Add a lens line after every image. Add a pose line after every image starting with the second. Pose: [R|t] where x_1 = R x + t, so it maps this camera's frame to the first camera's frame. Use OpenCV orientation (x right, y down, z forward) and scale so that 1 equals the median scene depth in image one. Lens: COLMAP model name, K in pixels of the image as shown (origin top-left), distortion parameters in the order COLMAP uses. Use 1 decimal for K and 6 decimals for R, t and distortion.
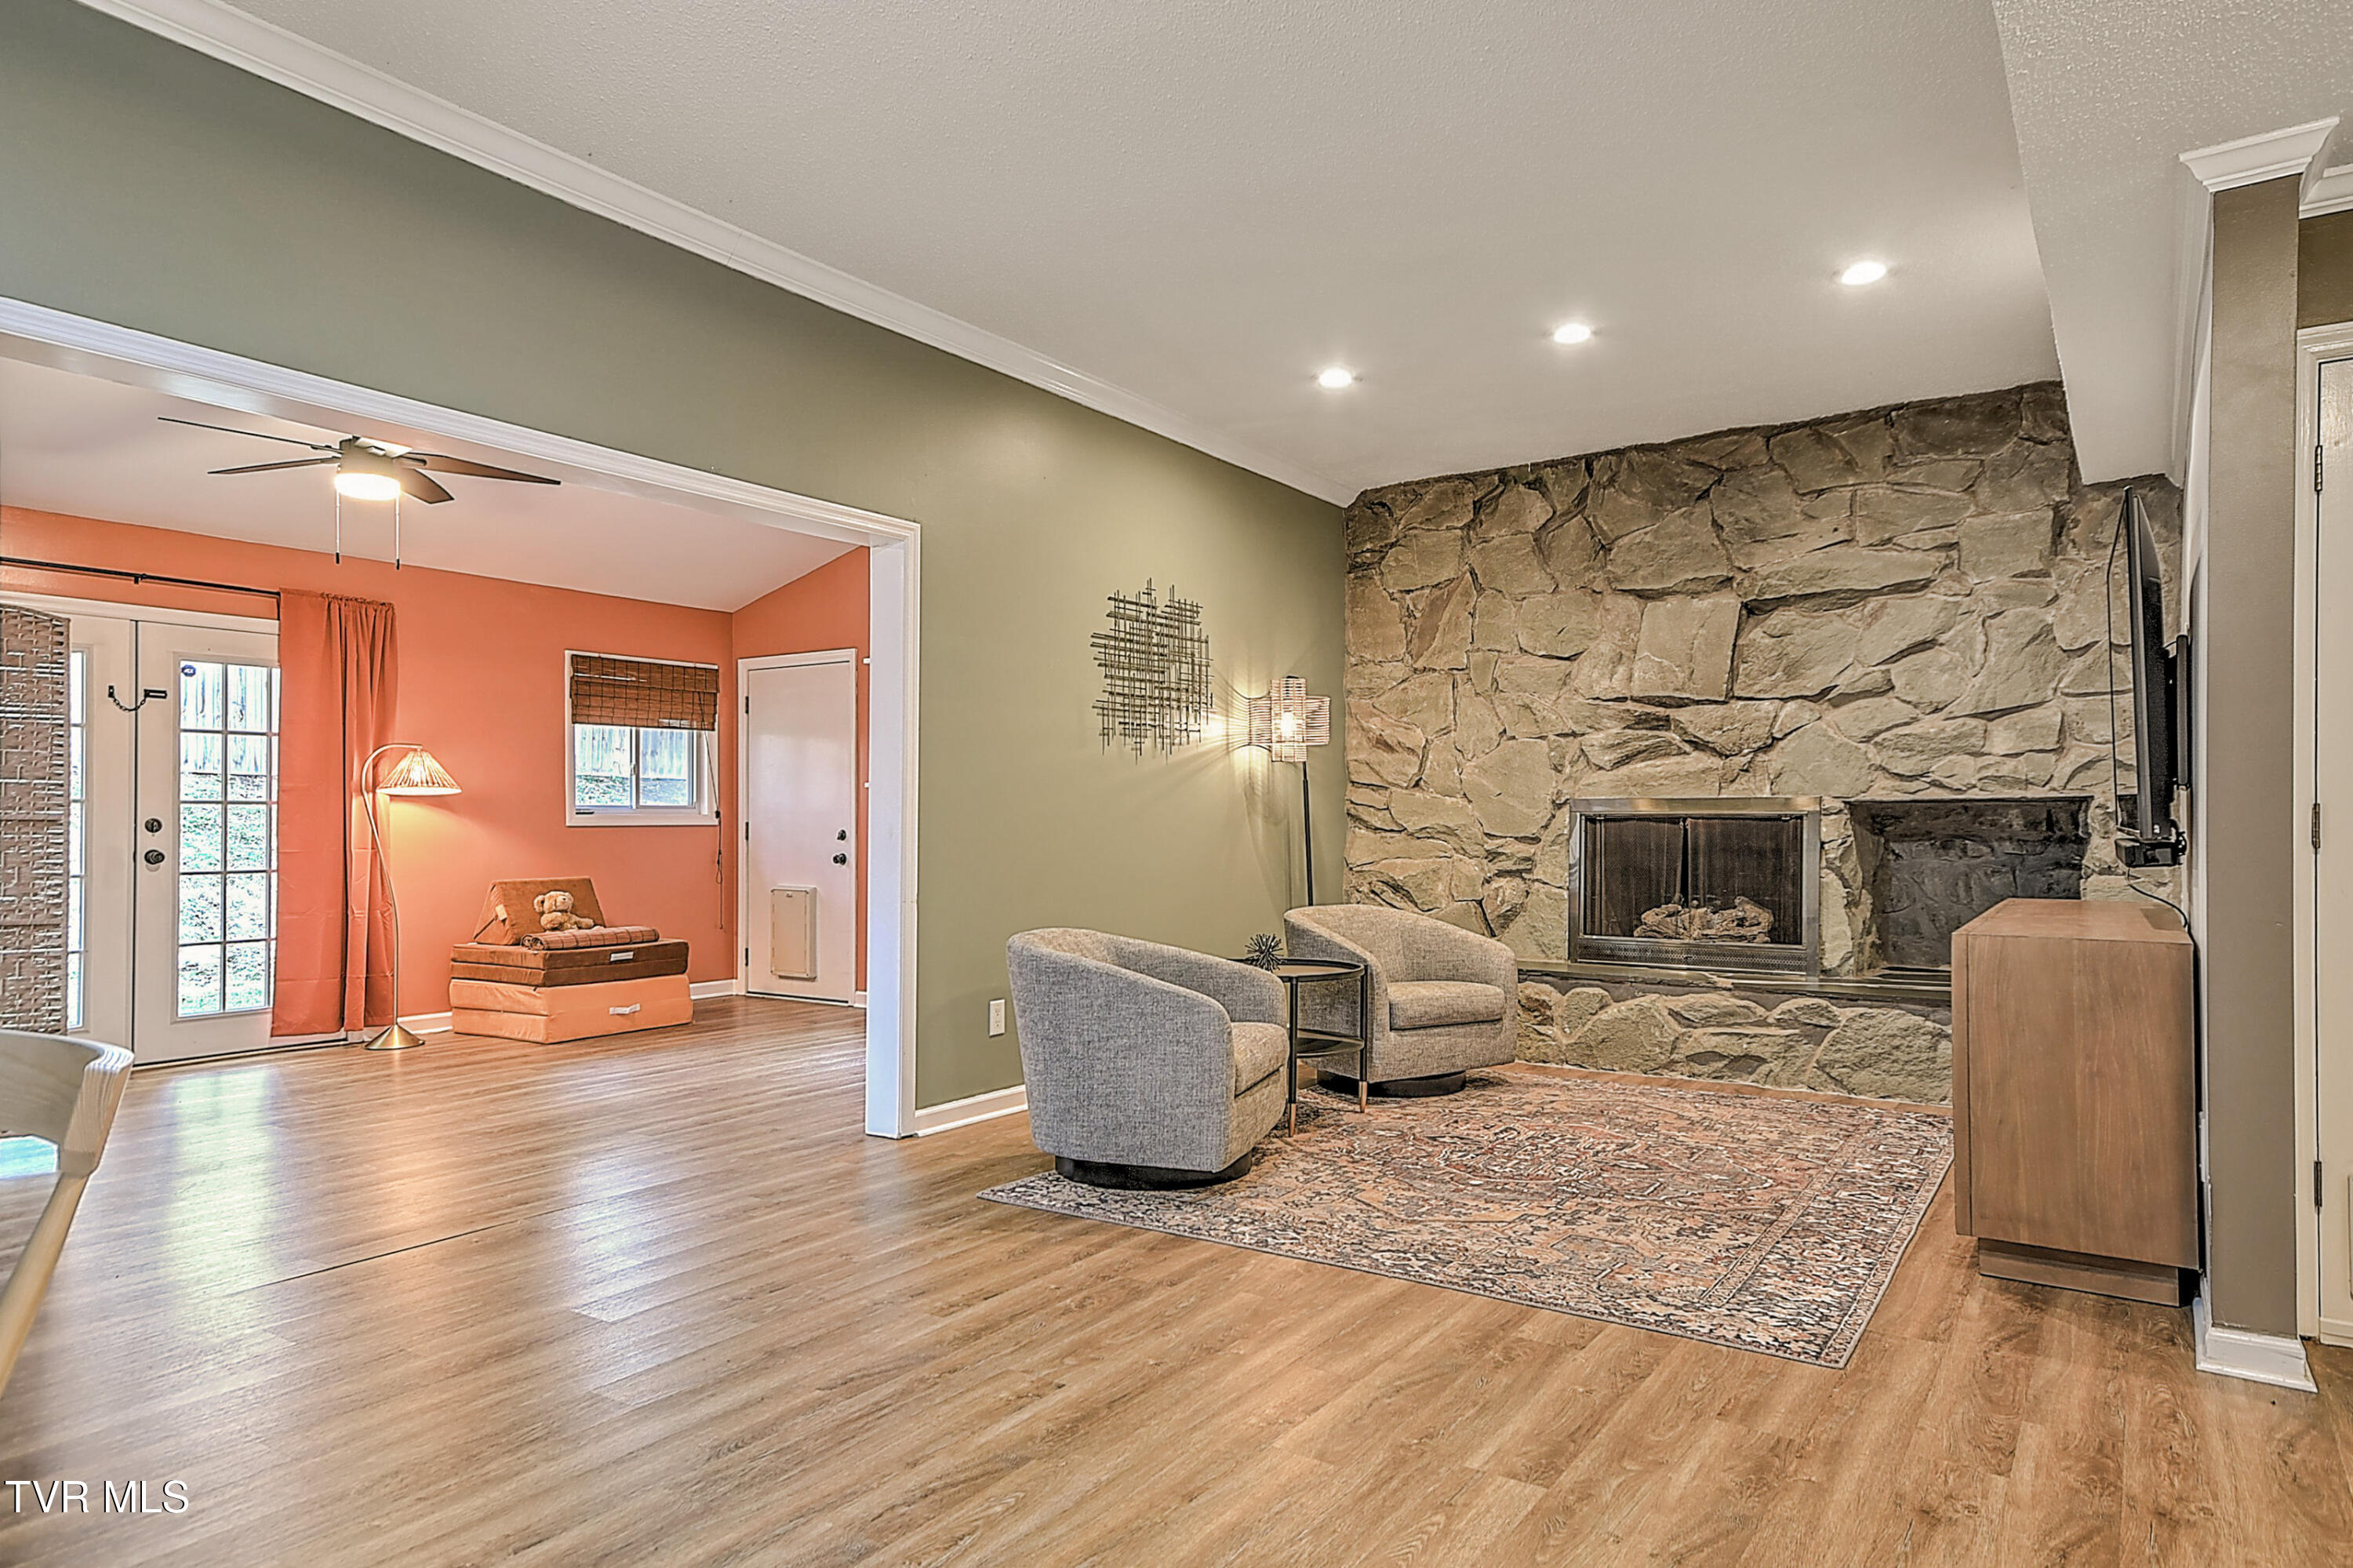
lens RADIAL K [[1418.6, 0, 1174.8], [0, 1418.6, 800.5], [0, 0, 1]] dist [0.000350, 0.002685]
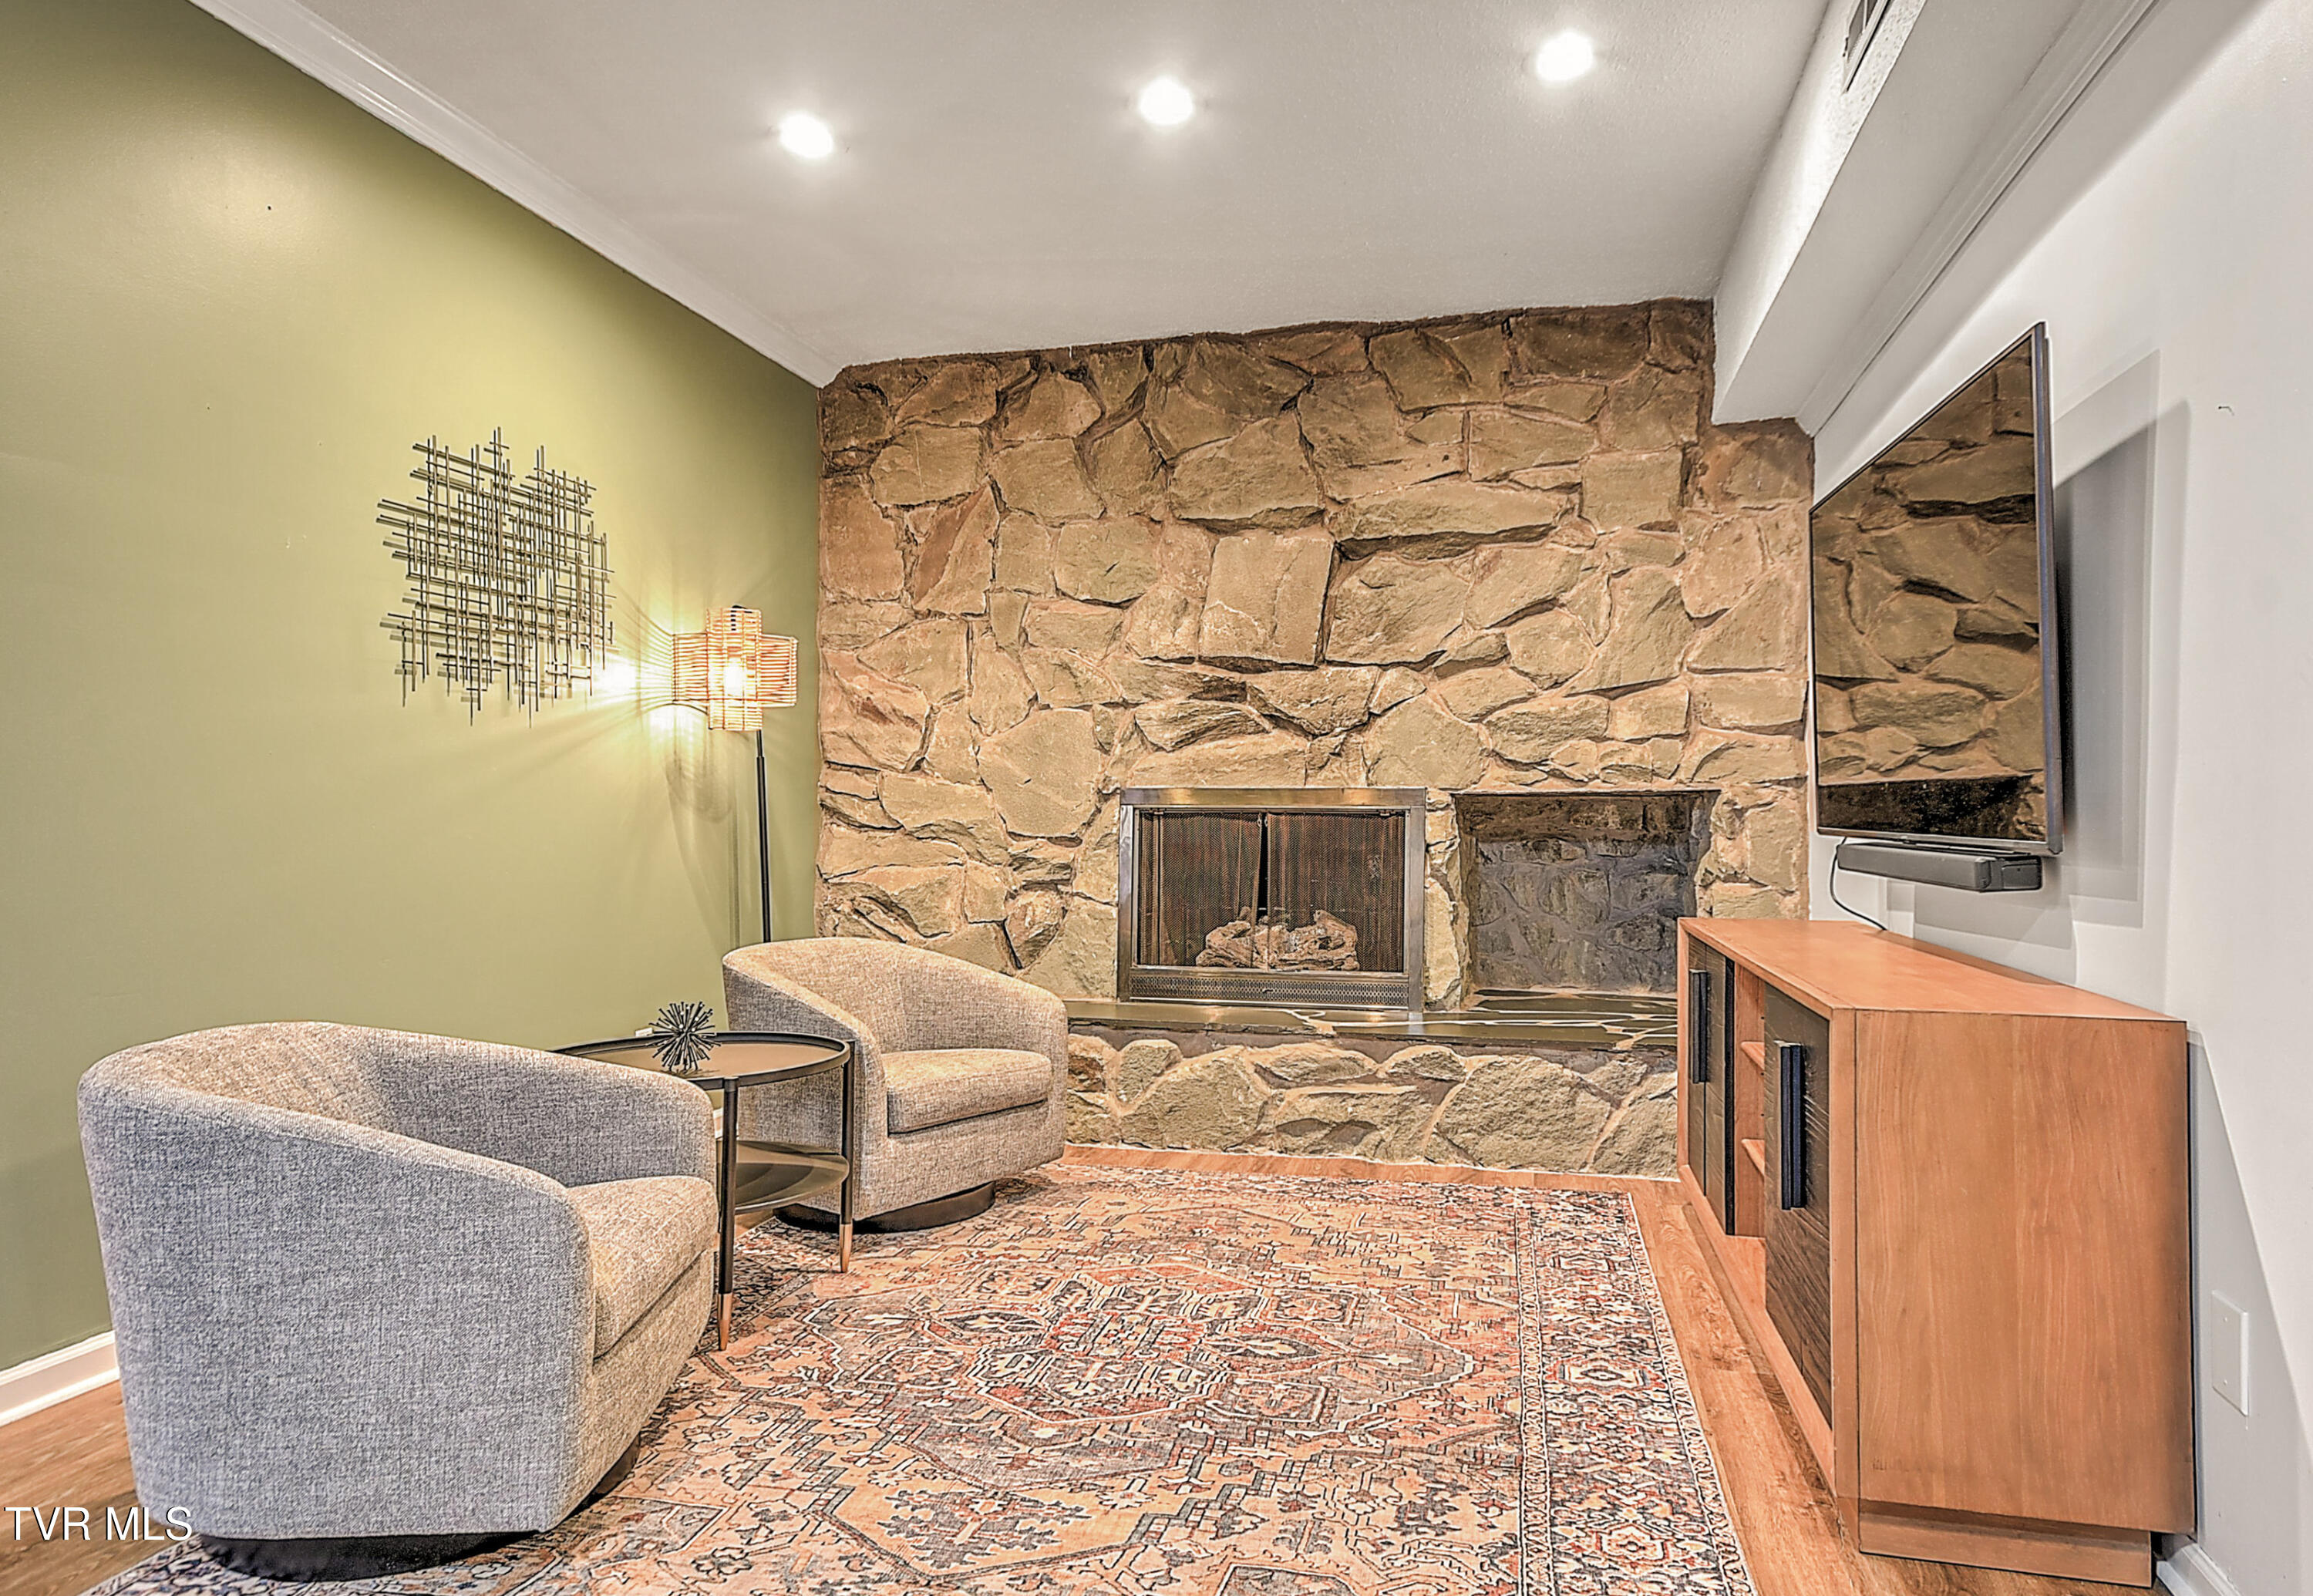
lens RADIAL K [[1420.2, 0, 1206.9], [0, 1420.2, 805.3], [0, 0, 1]] dist [0.028552, 0.008317]
pose [[0.925349, 0.005387, 0.379079, 0.034050], [-0.009396, 0.999918, 0.008728, 0.001269], [-0.379001, -0.011638, 0.925323, 0.305694]]
